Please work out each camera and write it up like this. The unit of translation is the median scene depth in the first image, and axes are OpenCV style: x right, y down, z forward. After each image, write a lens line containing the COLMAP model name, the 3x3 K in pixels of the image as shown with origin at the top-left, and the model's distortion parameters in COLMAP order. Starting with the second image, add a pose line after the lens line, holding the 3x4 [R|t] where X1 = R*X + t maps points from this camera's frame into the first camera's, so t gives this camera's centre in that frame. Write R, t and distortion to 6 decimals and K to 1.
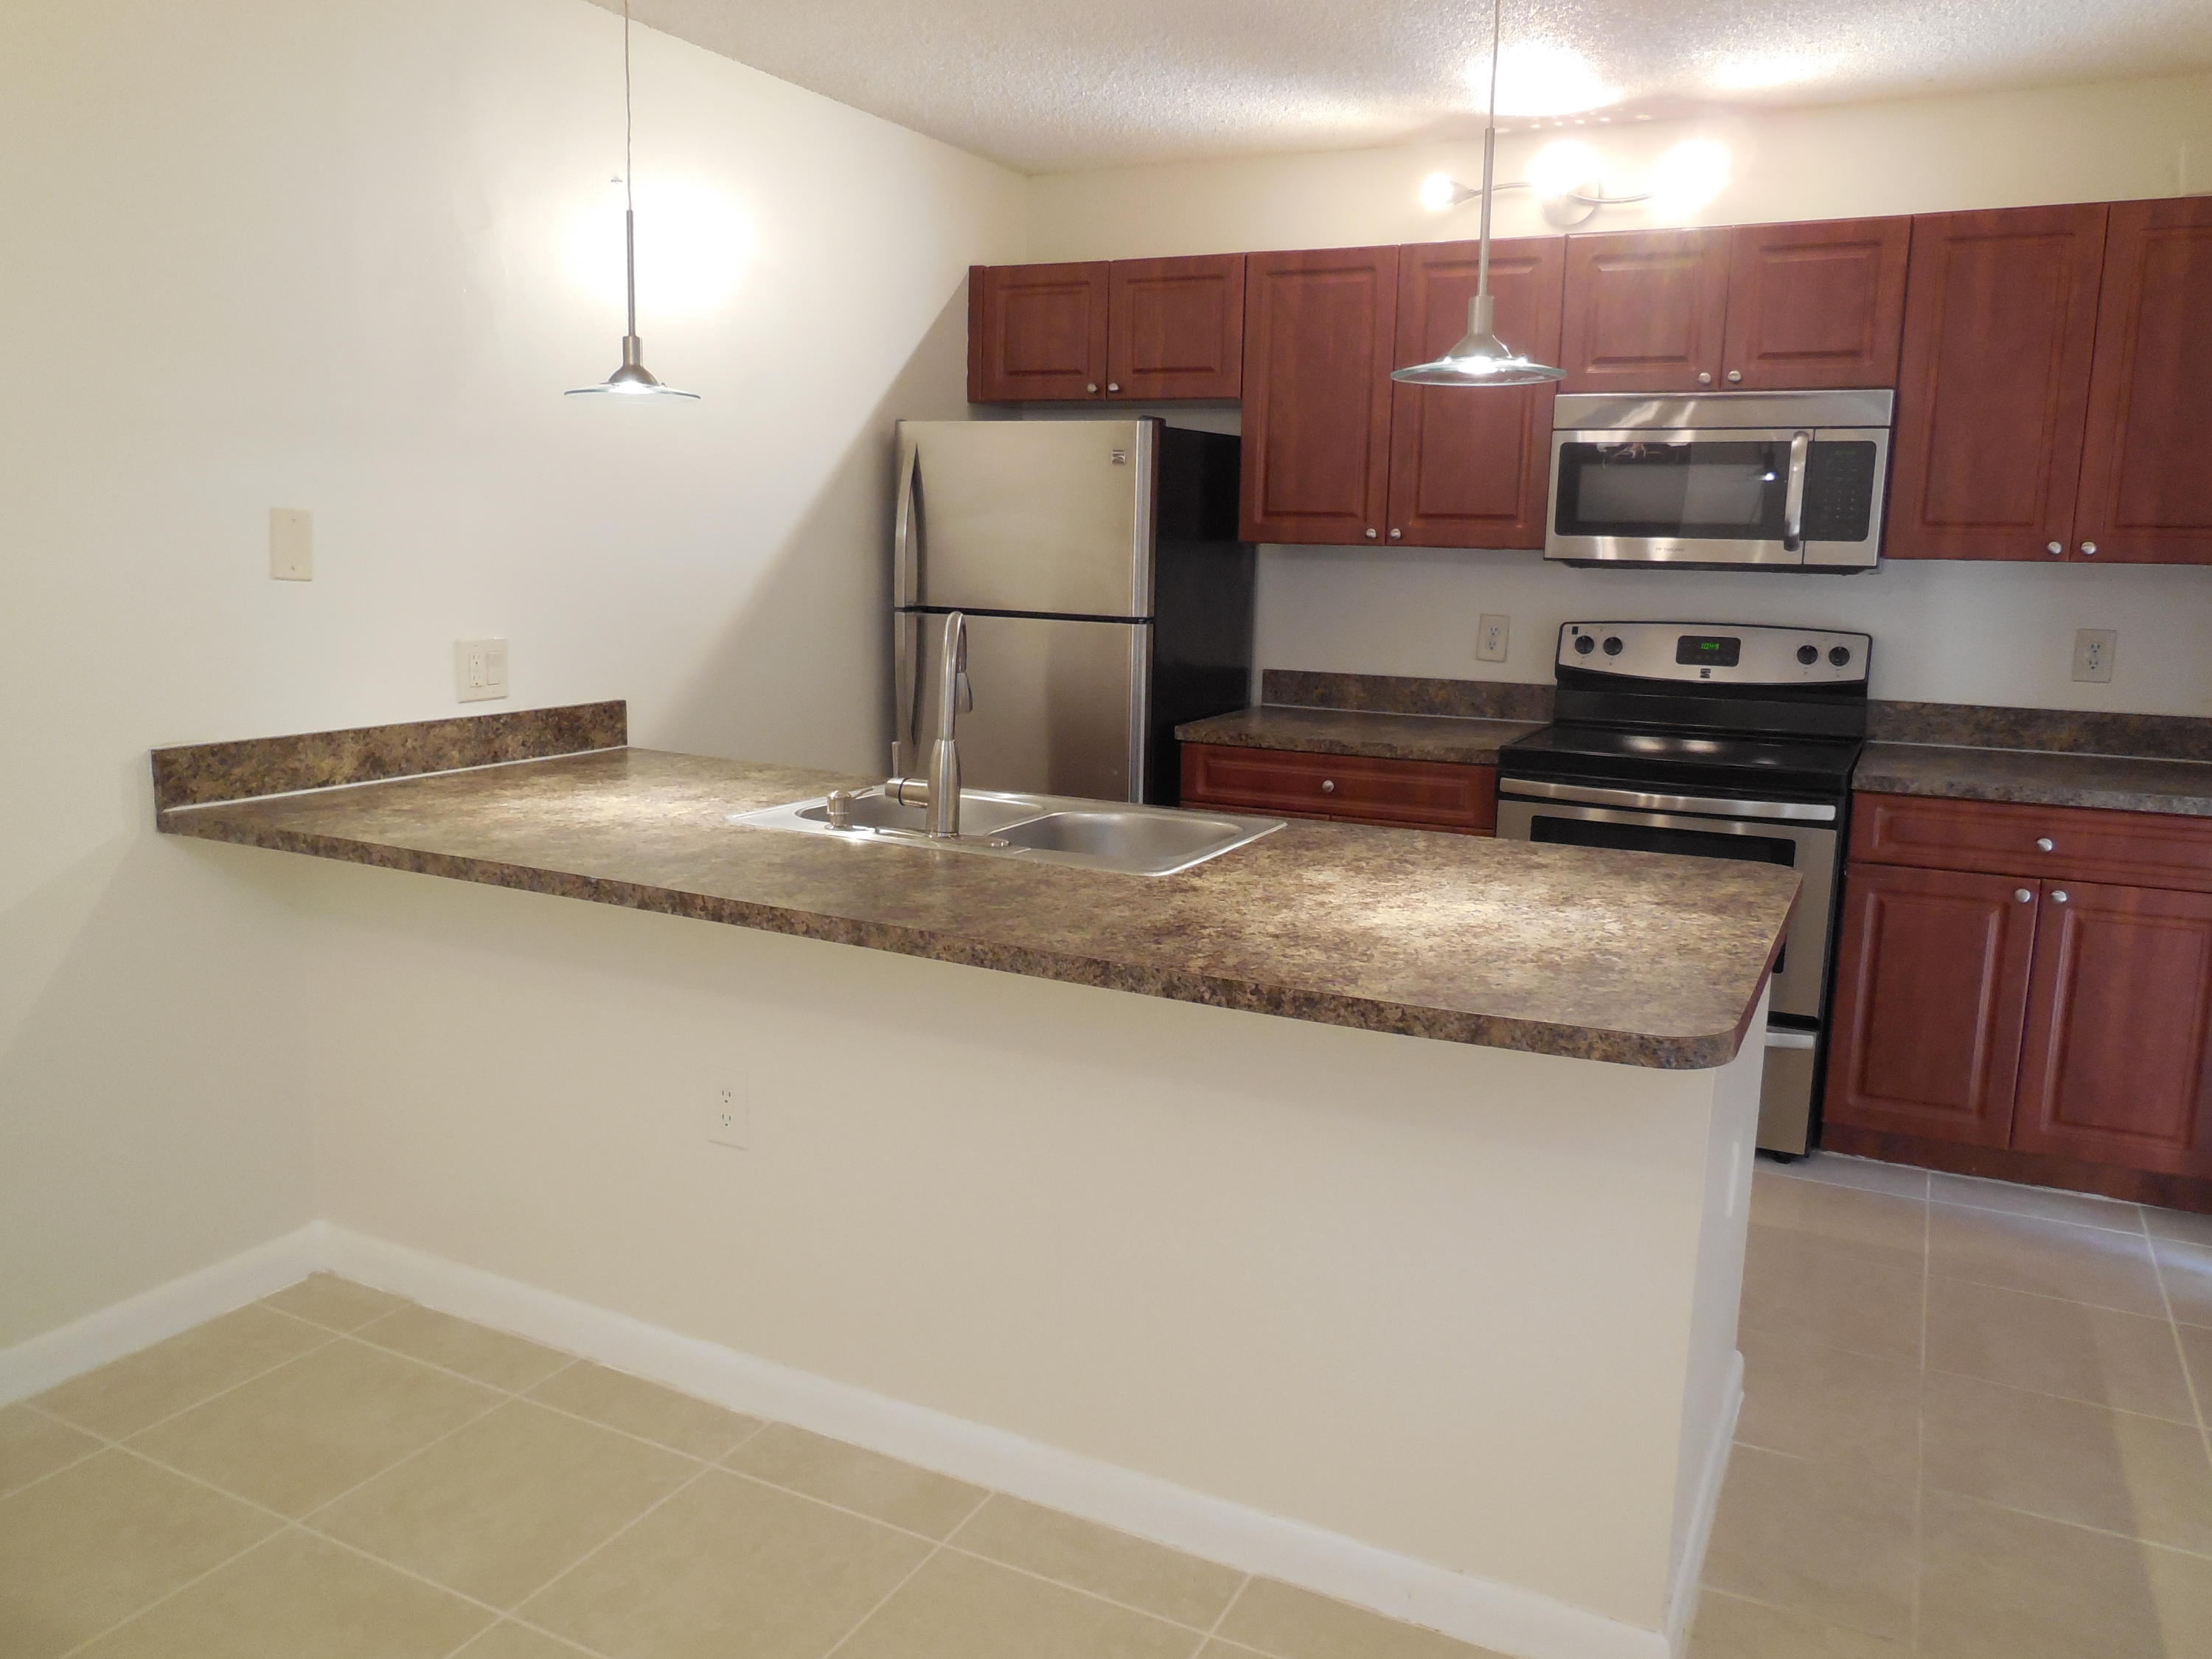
lens RADIAL K [[1666.0, 0, 1095.9], [0, 1666.0, 849.4], [0, 0, 1]] dist [-0.010994, -0.003901]
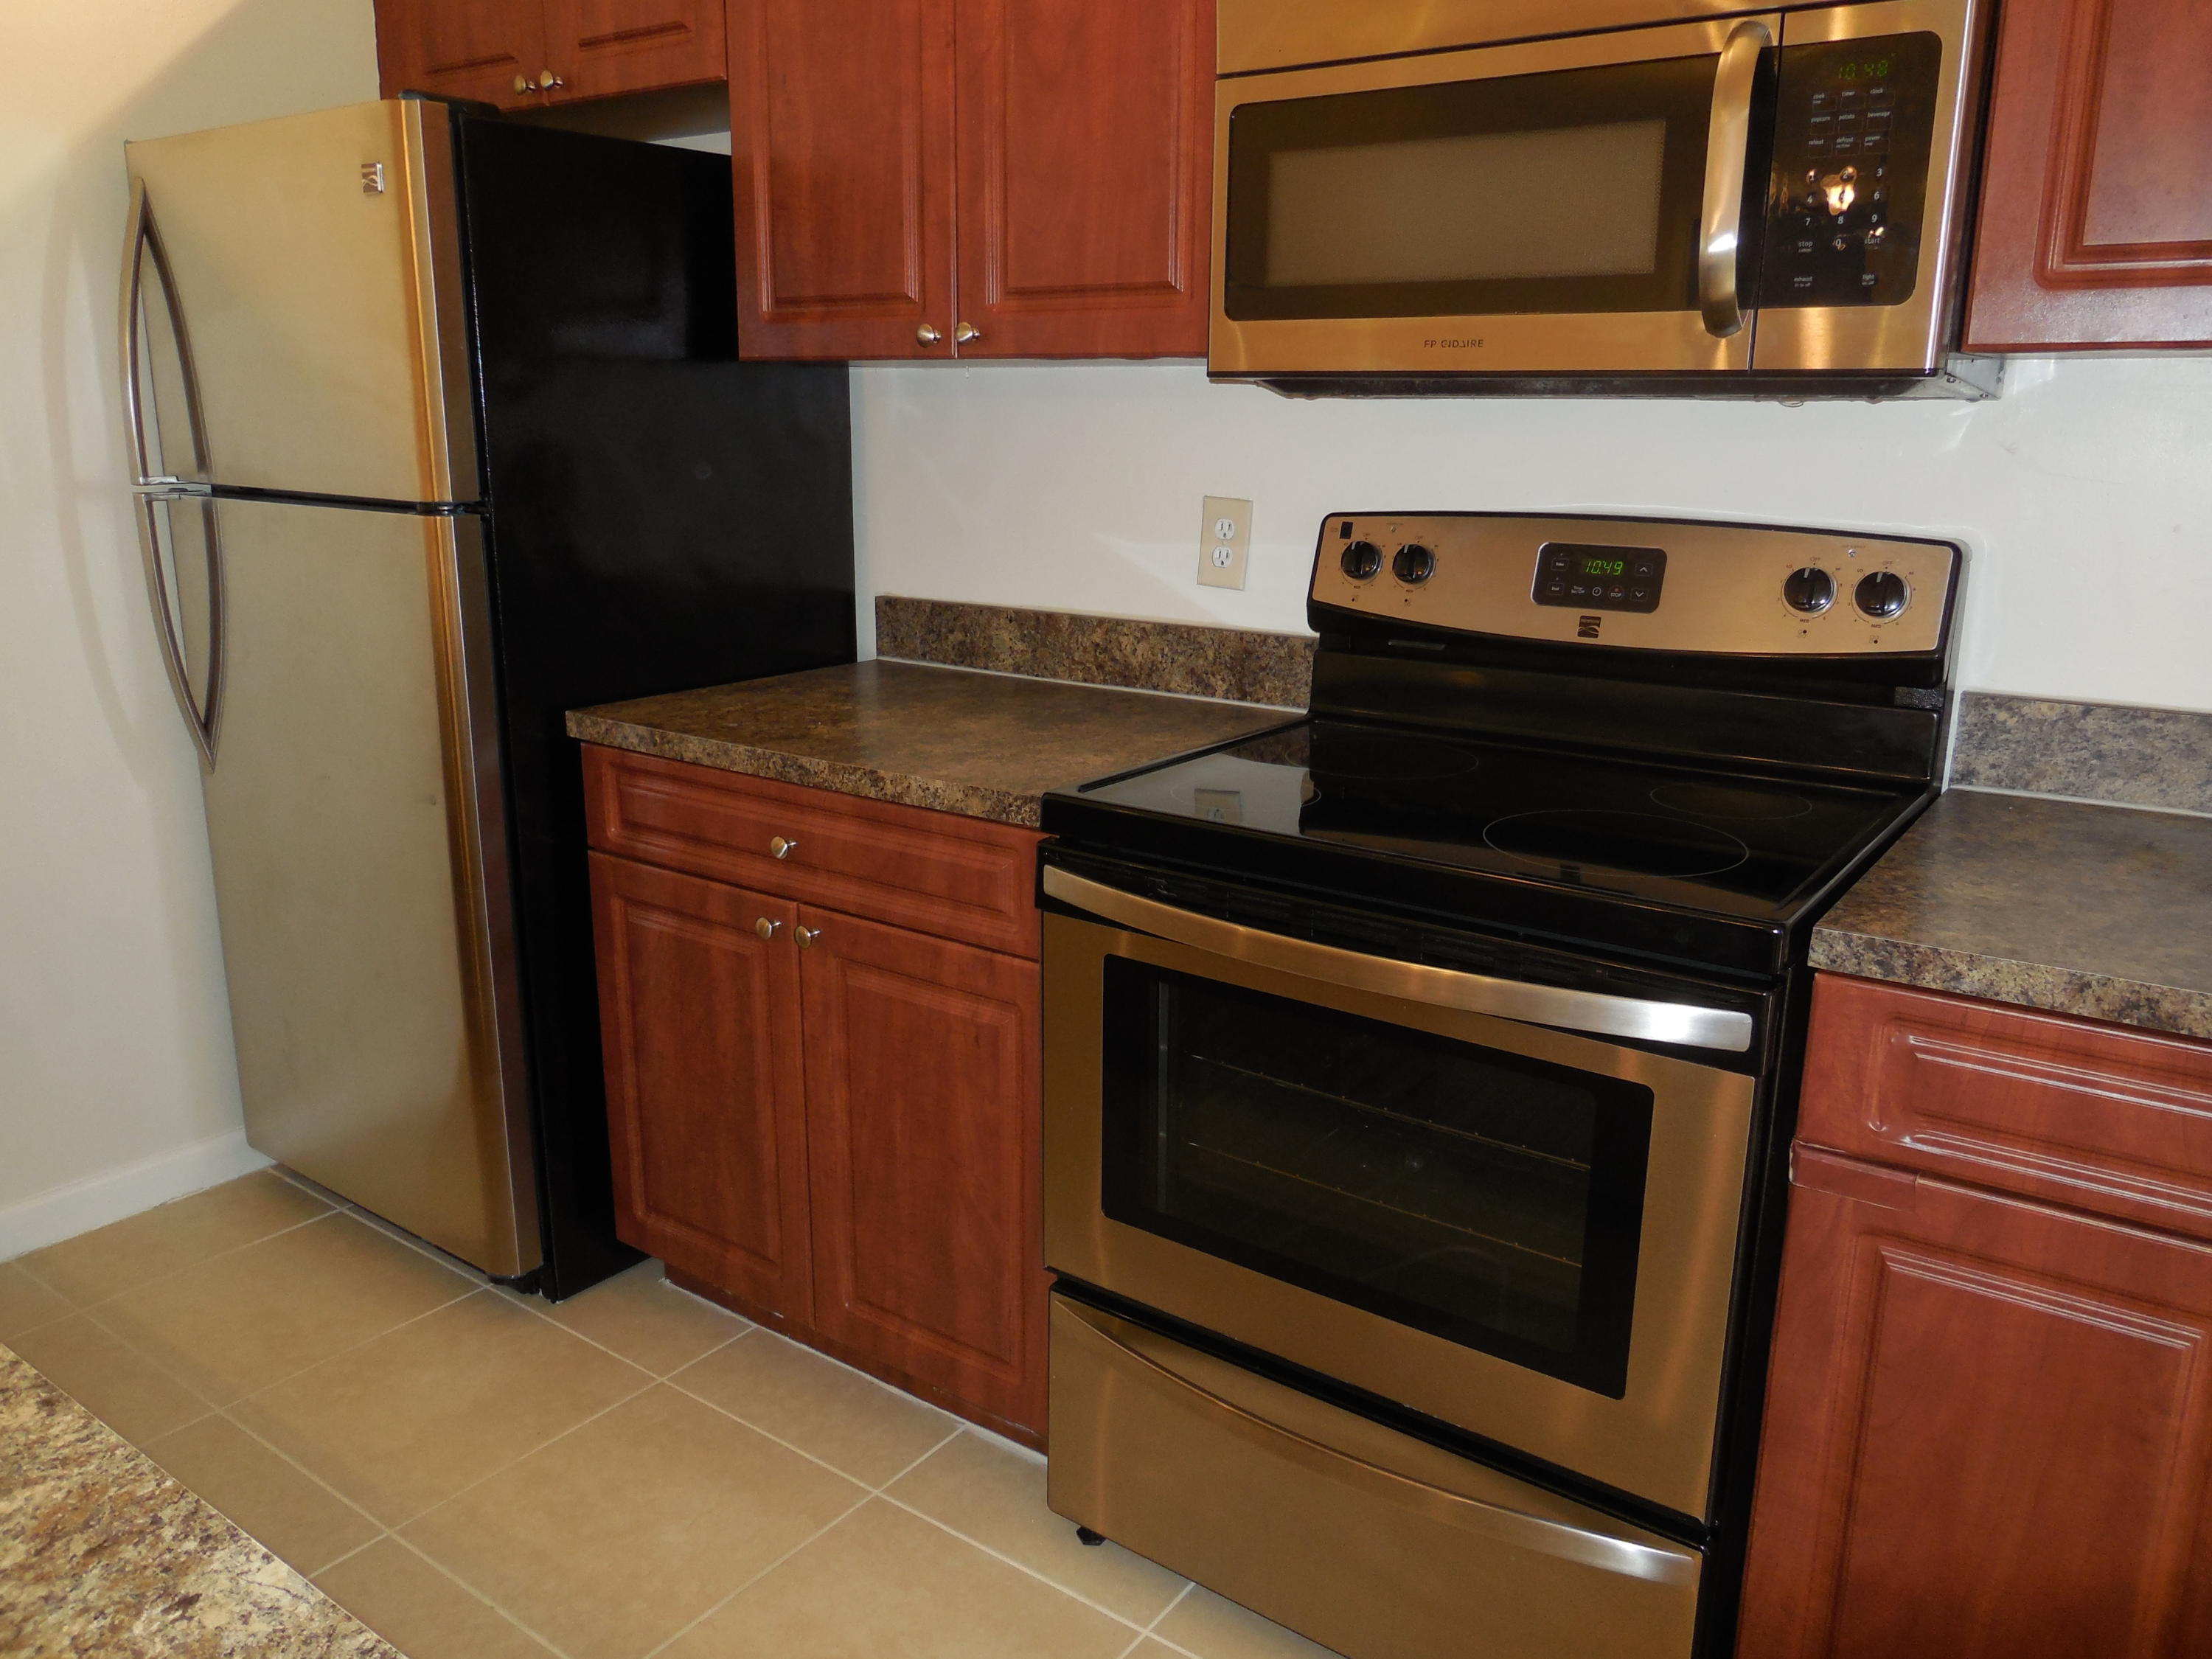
lens RADIAL K [[1628.0, 0, 1116.5], [0, 1628.0, 819.8], [0, 0, 1]] dist [-0.000797, -0.003377]
pose [[0.988267, 0.029457, -0.149871, 0.271922], [-0.021384, 0.998247, 0.055192, -0.065860], [0.151234, -0.051340, 0.987164, 0.471496]]
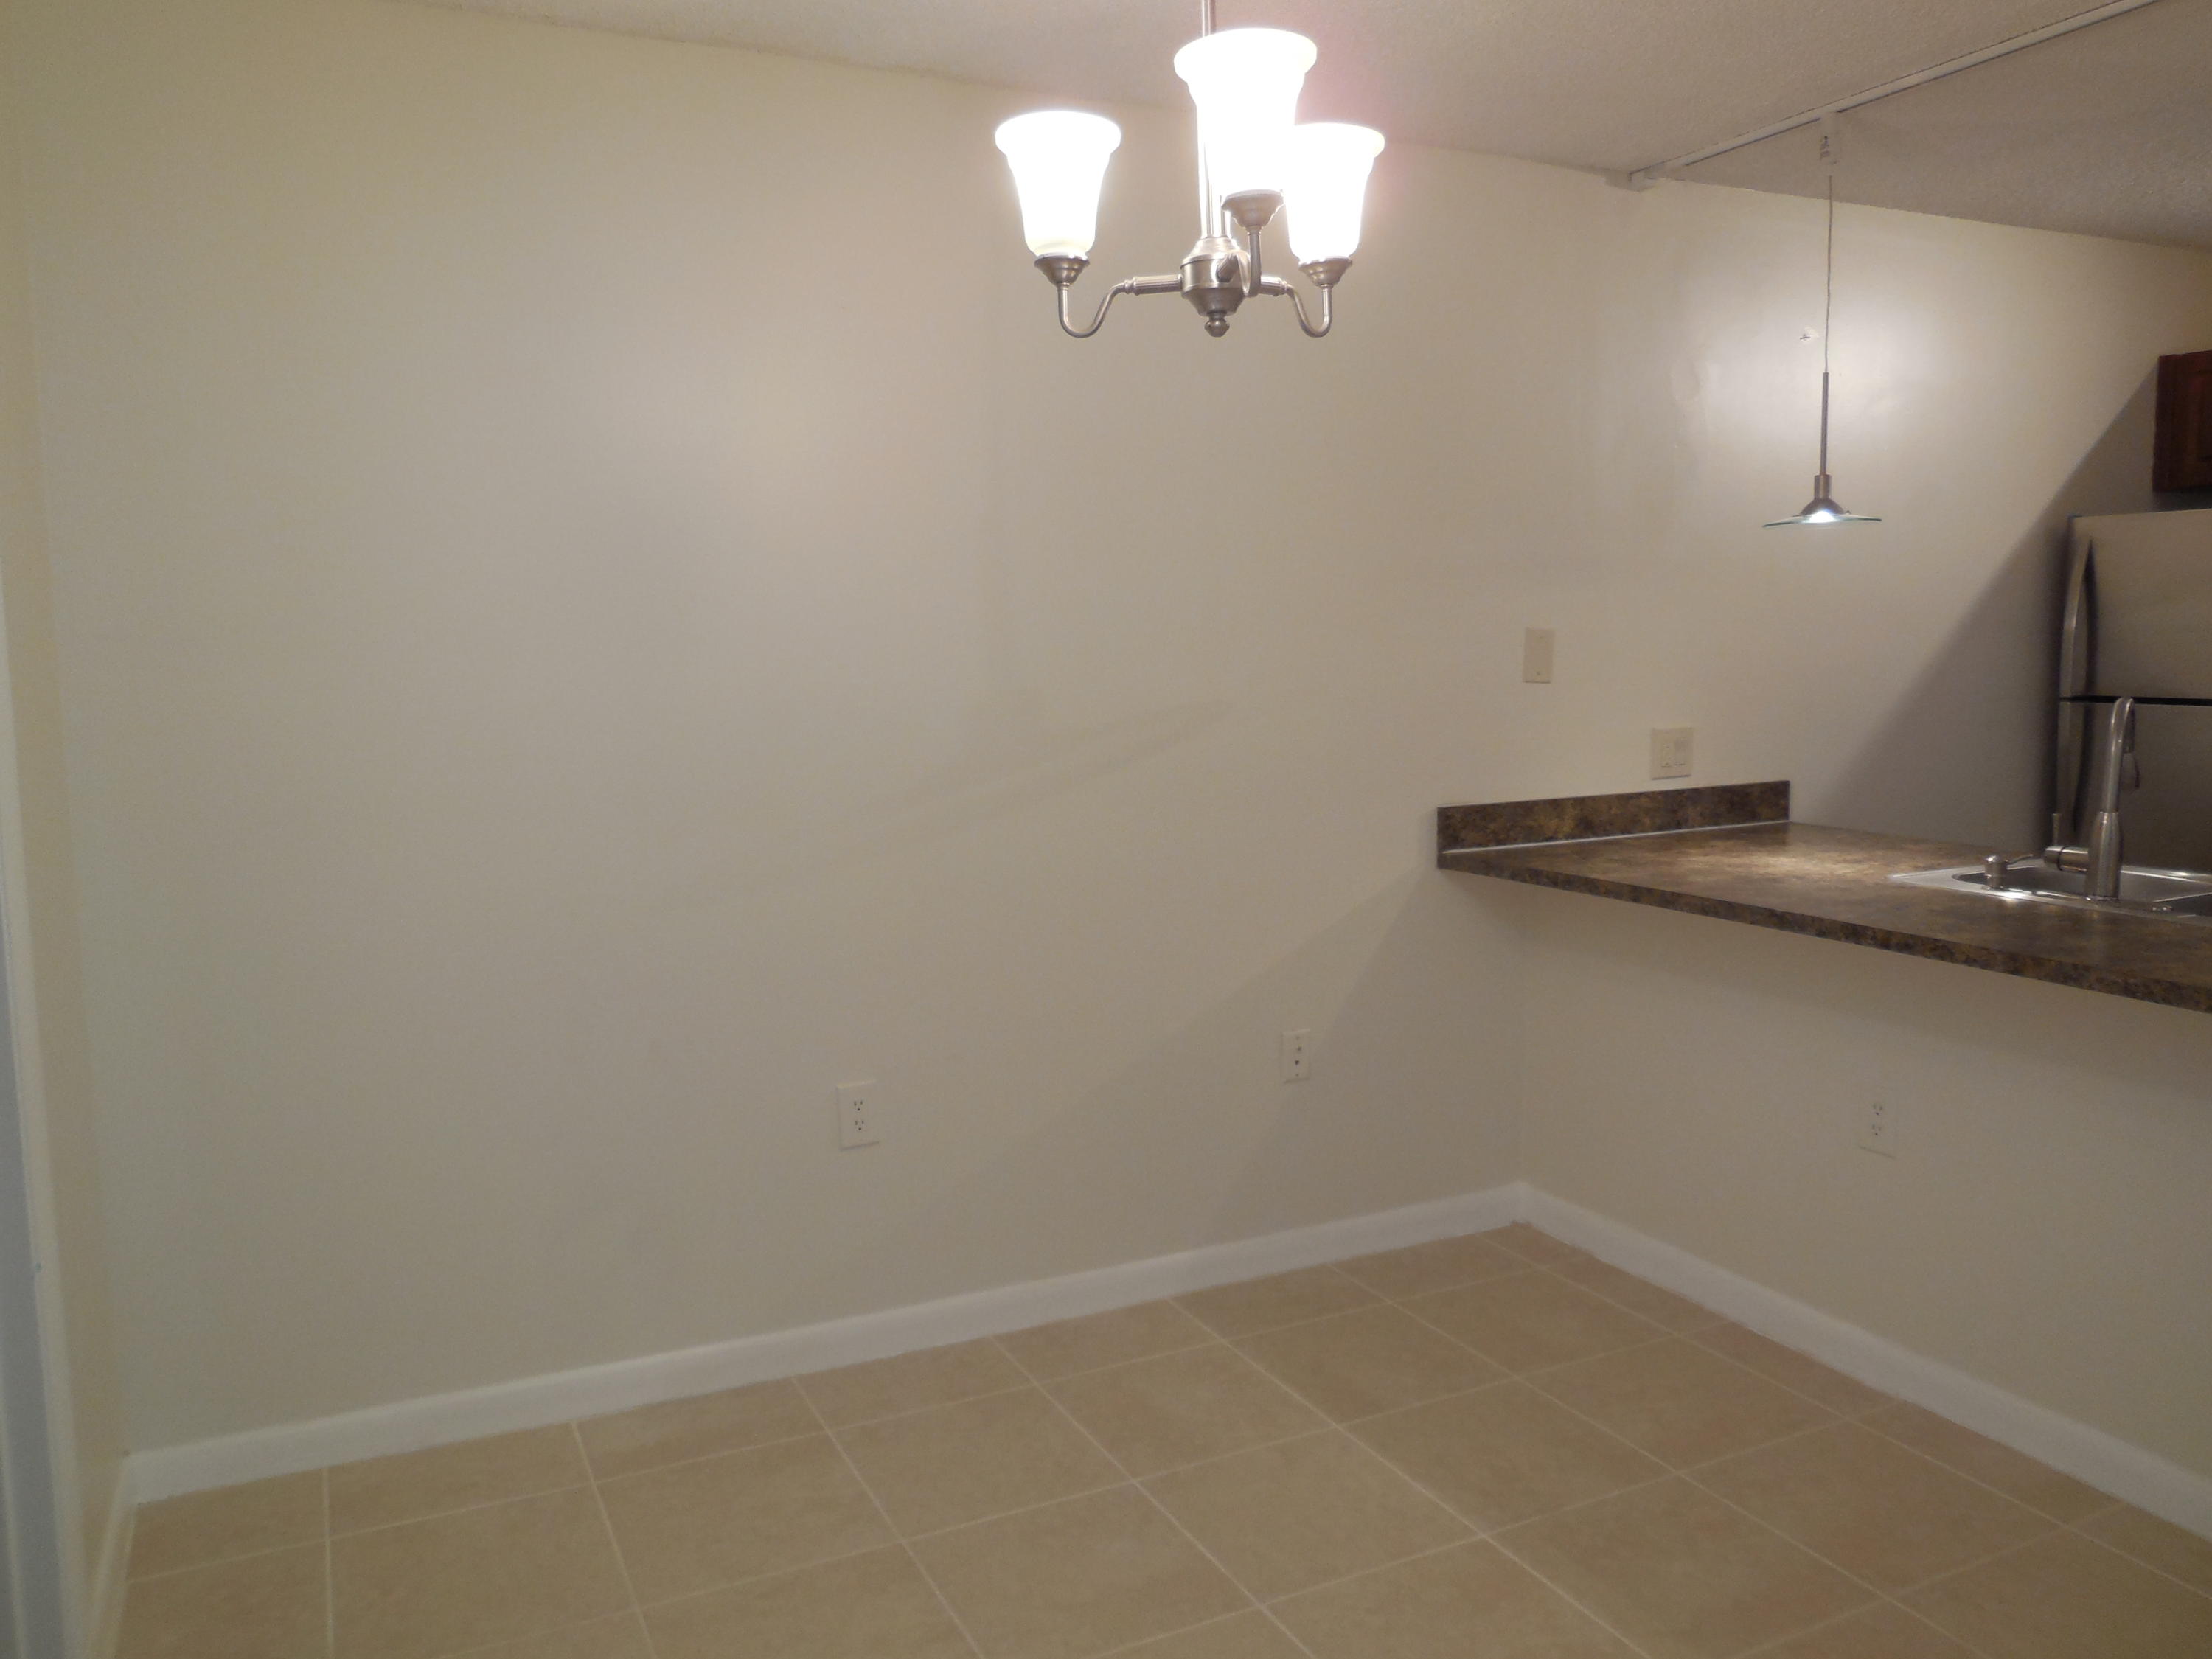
lens RADIAL K [[1666.0, 0, 1095.9], [0, 1666.0, 849.4], [0, 0, 1]] dist [-0.010994, -0.003901]
pose [[0.800526, 0.033328, -0.598371, 0.030194], [-0.069688, 0.996856, -0.037708, 0.046360], [0.595233, 0.071886, 0.800331, -0.270095]]
